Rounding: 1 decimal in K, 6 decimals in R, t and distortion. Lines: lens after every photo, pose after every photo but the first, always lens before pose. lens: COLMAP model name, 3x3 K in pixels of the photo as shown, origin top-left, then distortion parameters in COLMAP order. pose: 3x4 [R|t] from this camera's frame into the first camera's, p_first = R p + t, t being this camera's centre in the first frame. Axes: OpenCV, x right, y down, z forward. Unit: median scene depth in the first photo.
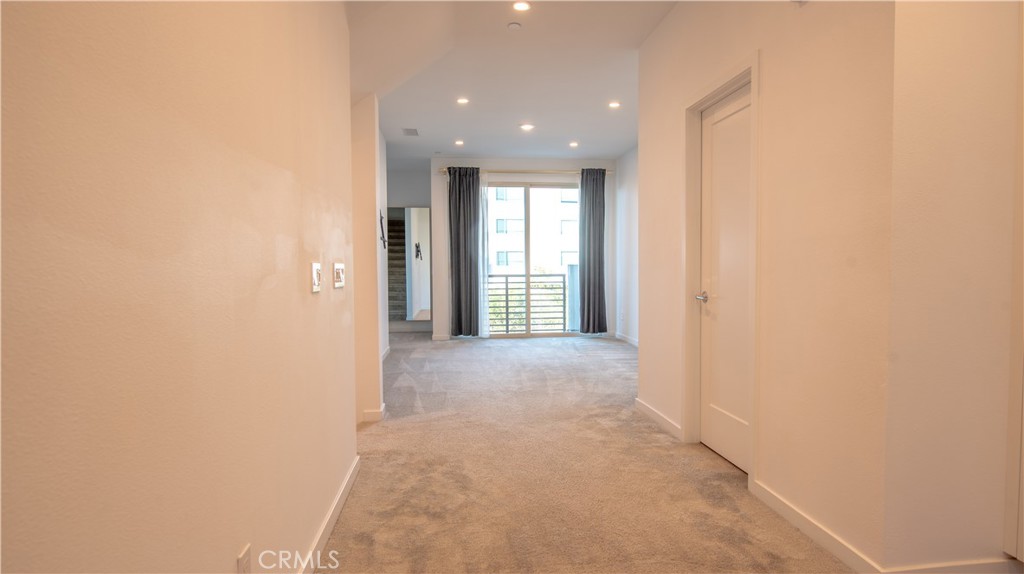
lens RADIAL K [[549.3, 0, 512.0], [0, 549.3, 287.0], [0, 0, 1]] dist [0.006269, -0.000461]
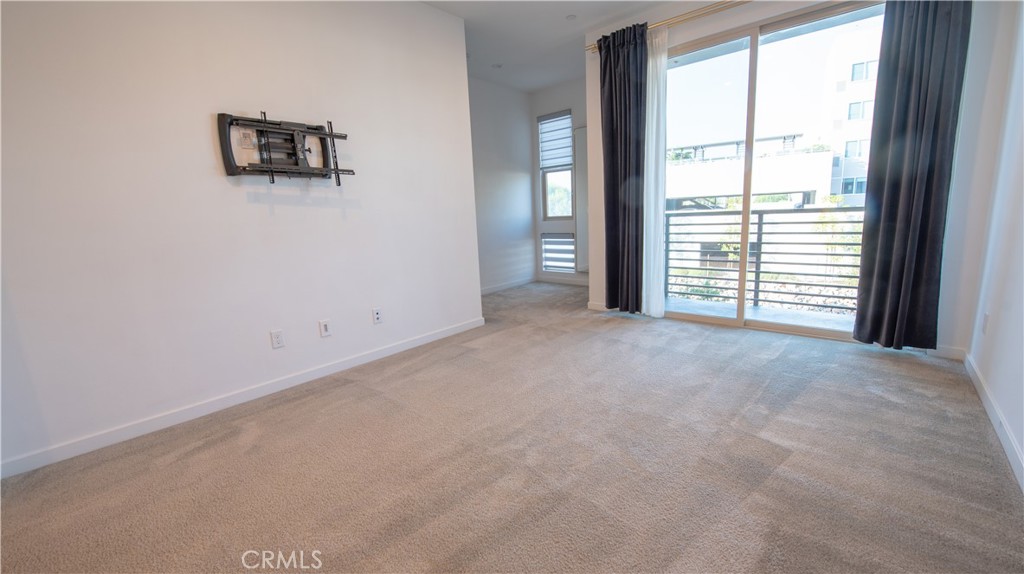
lens RADIAL K [[422.7, 0, 512.0], [0, 422.7, 287.0], [0, 0, 1]] dist [-0.000436, -0.000395]
pose [[0.665054, 0.104298, -0.739476, 0.264563], [0.017226, 0.987794, 0.154813, -0.025277], [0.746596, -0.115698, 0.655140, 0.774389]]
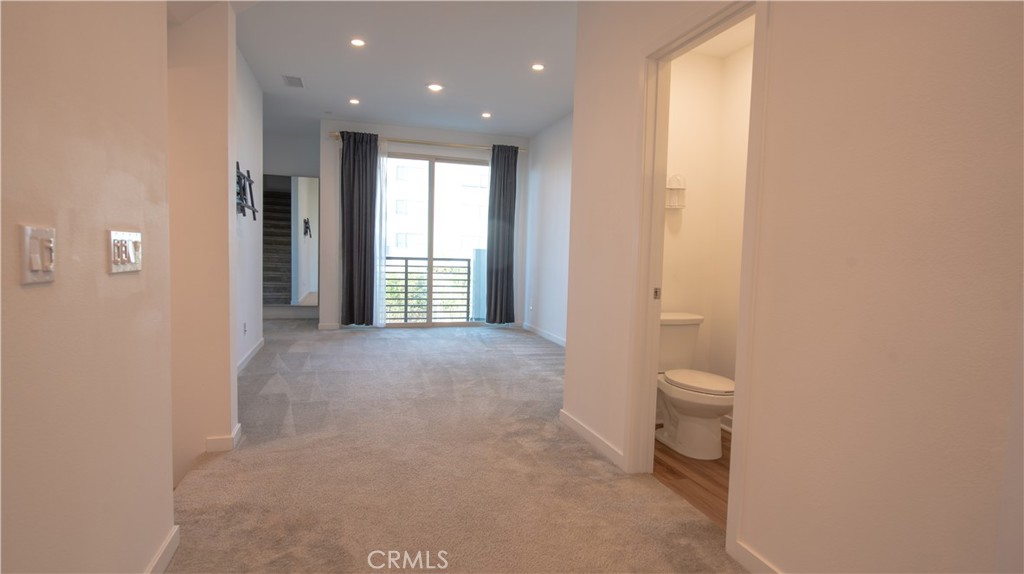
lens RADIAL K [[549.3, 0, 512.0], [0, 549.3, 287.0], [0, 0, 1]] dist [0.006269, -0.000461]
pose [[0.983000, 0.023553, 0.182088, -0.004119], [-0.028847, 0.999233, 0.026482, -0.003883], [-0.181325, -0.031284, 0.982926, 0.116604]]
